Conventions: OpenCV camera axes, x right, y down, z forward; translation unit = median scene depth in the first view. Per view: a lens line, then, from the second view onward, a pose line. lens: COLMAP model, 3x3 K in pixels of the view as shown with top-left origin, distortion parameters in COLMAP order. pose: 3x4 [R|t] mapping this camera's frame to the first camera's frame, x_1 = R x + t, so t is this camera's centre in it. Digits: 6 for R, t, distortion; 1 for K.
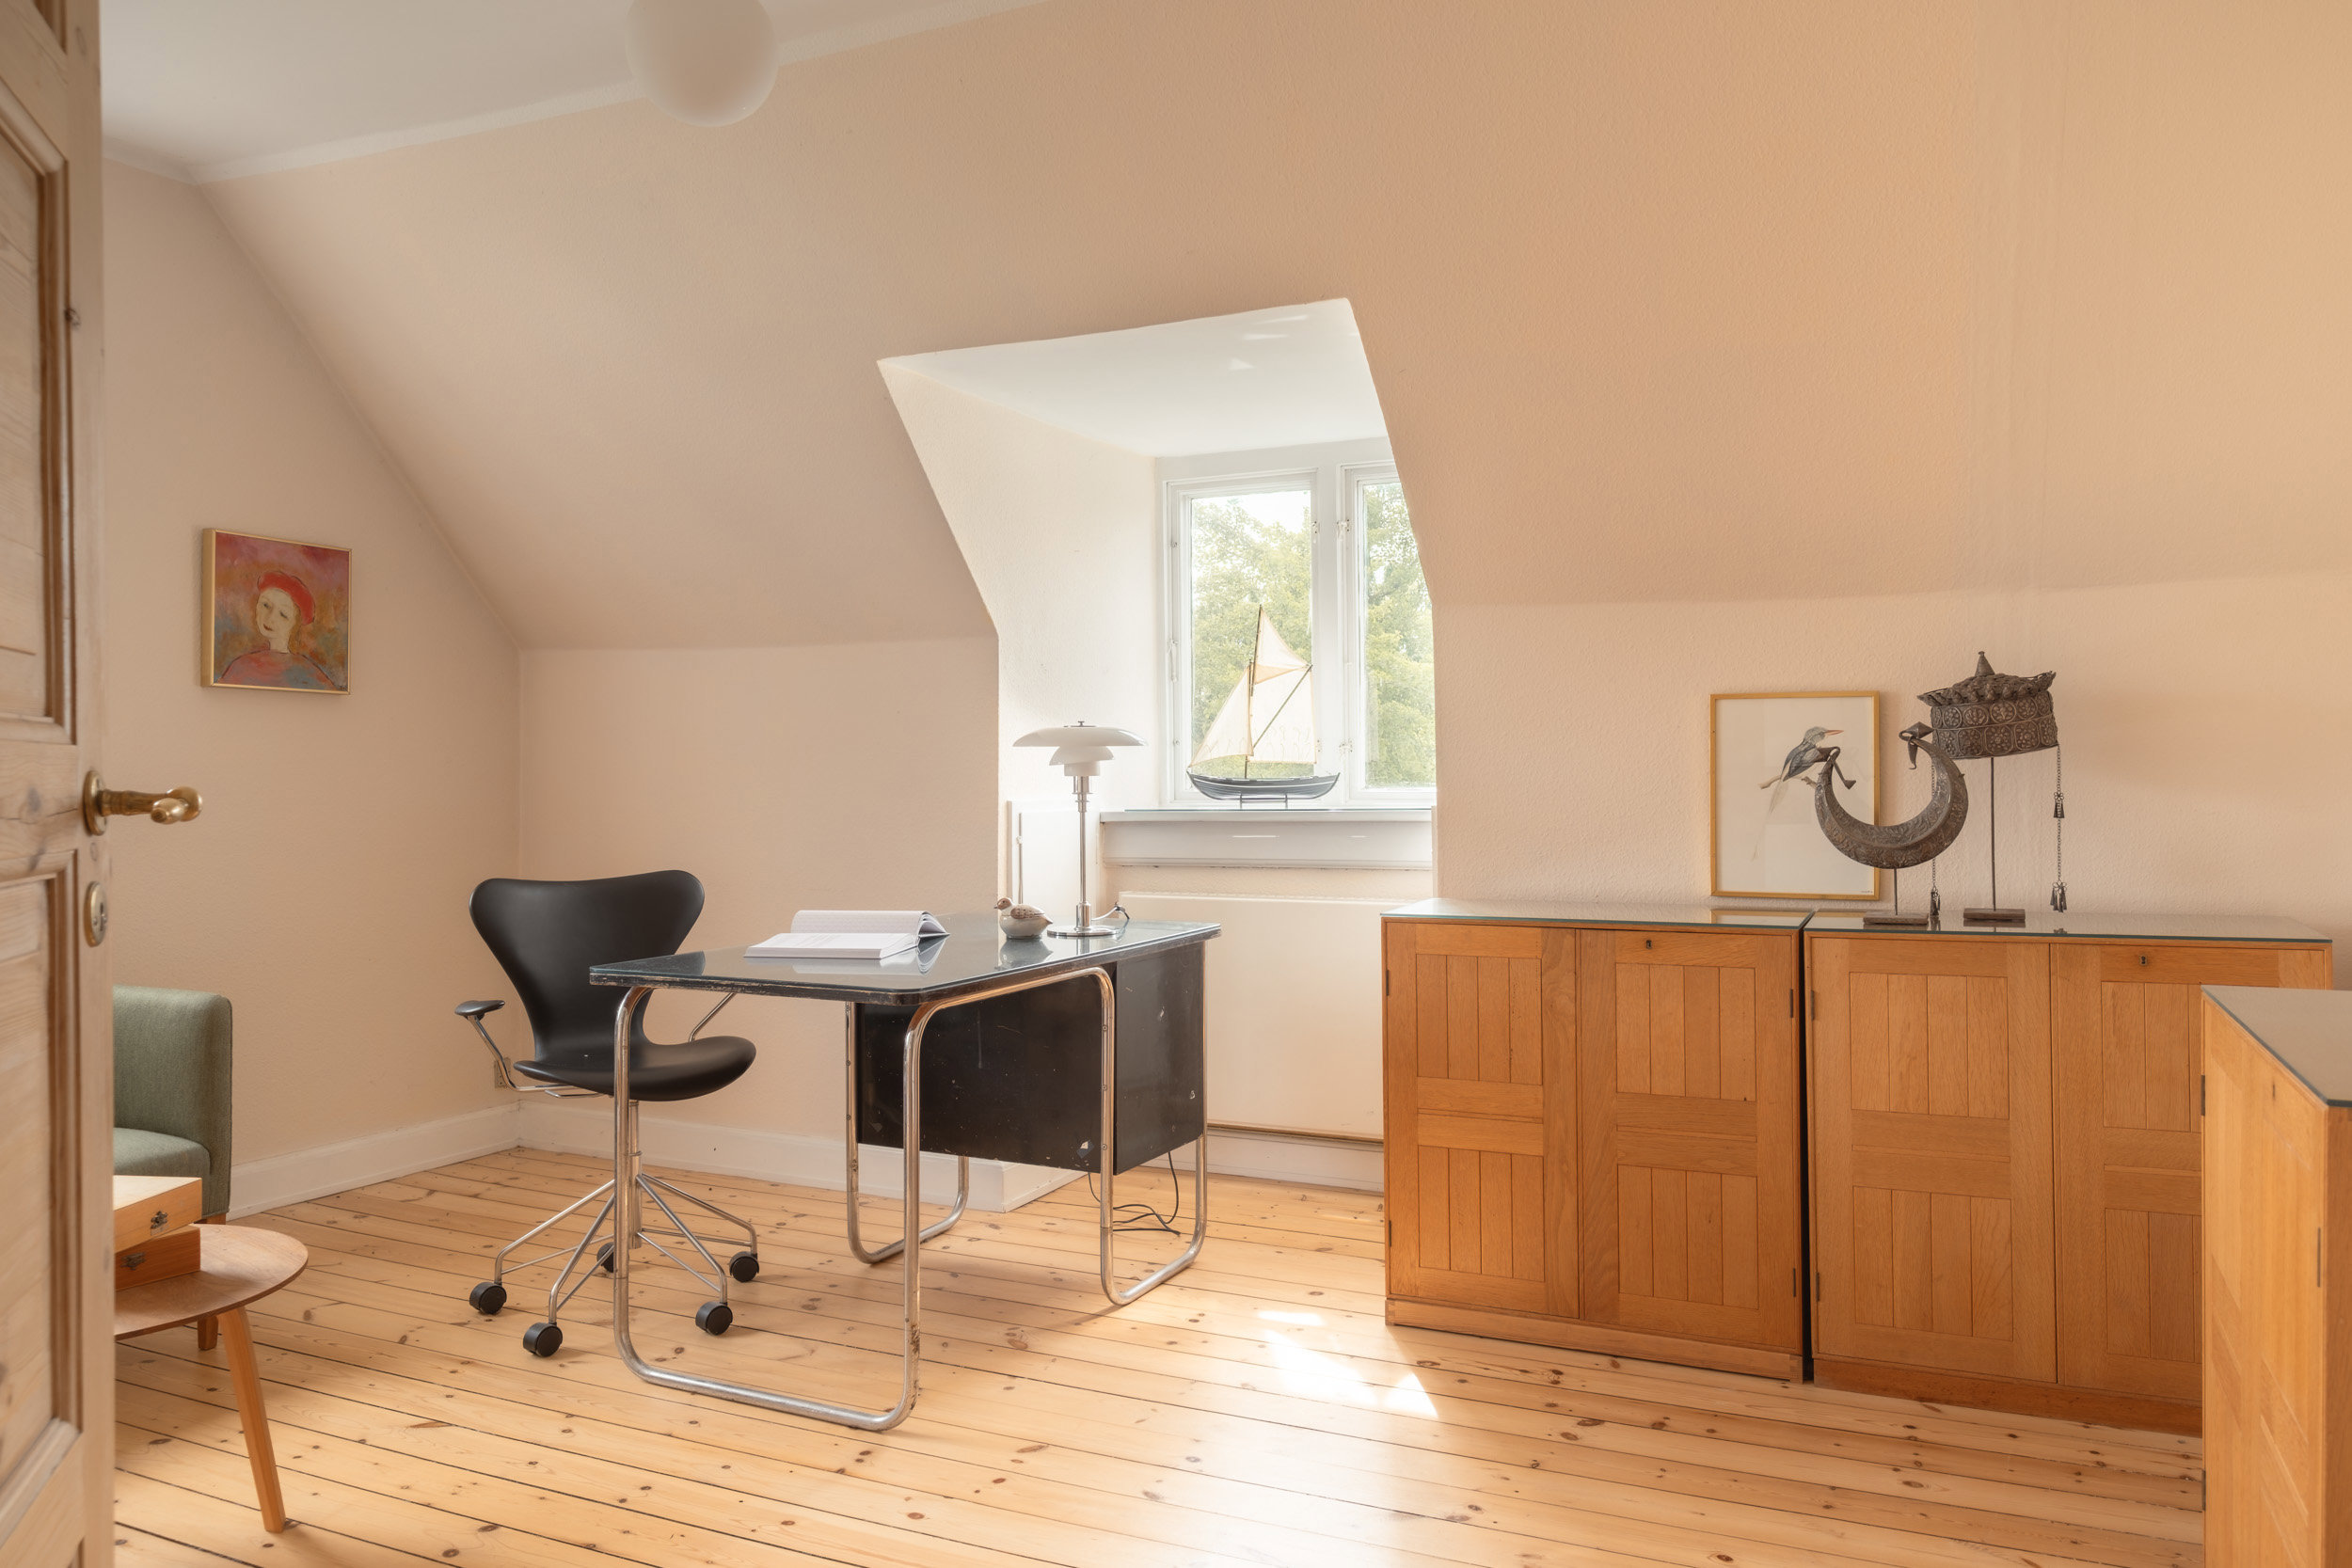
lens RADIAL K [[1647.1, 0, 1170.6], [0, 1647.1, 772.3], [0, 0, 1]] dist [-0.008929, 0.003753]
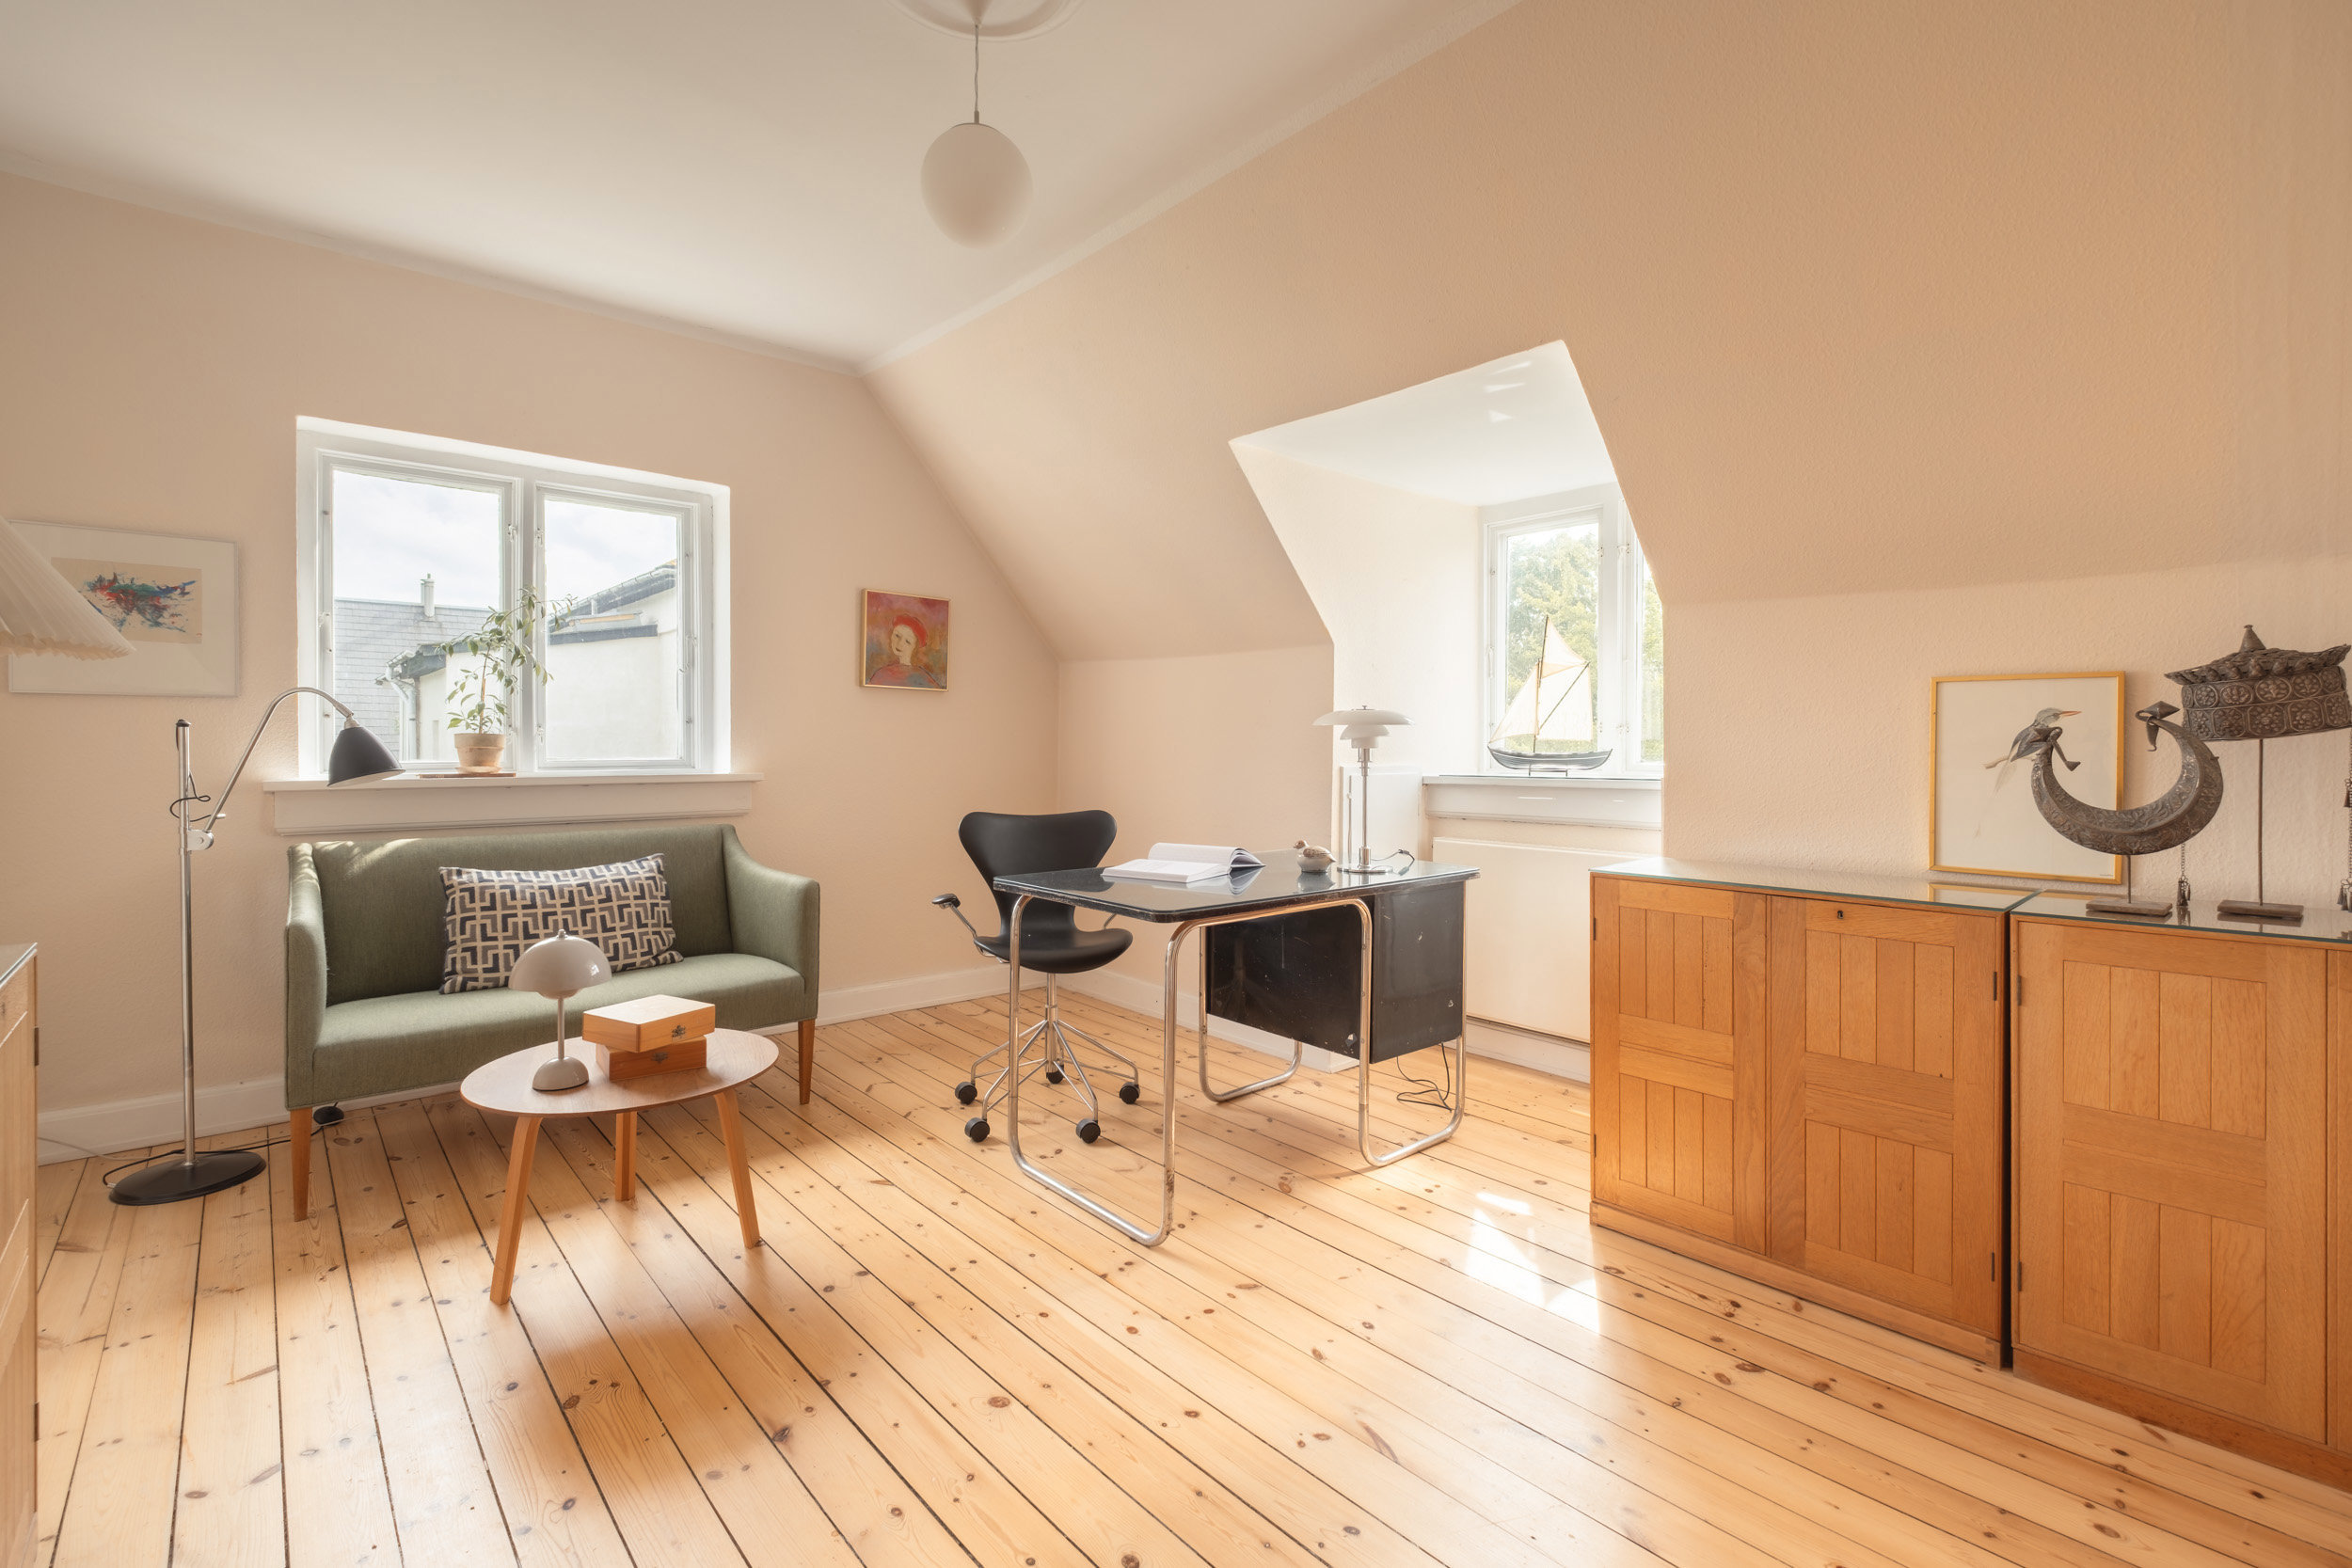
lens RADIAL K [[1053.3, 0, 1202.9], [0, 1053.3, 750.6], [0, 0, 1]] dist [-0.005012, -0.003098]
pose [[0.928869, 0.013232, -0.370173, 0.150229], [-0.011665, 0.999911, 0.006470, 0.000364], [0.370226, -0.001692, 0.928940, 0.214234]]
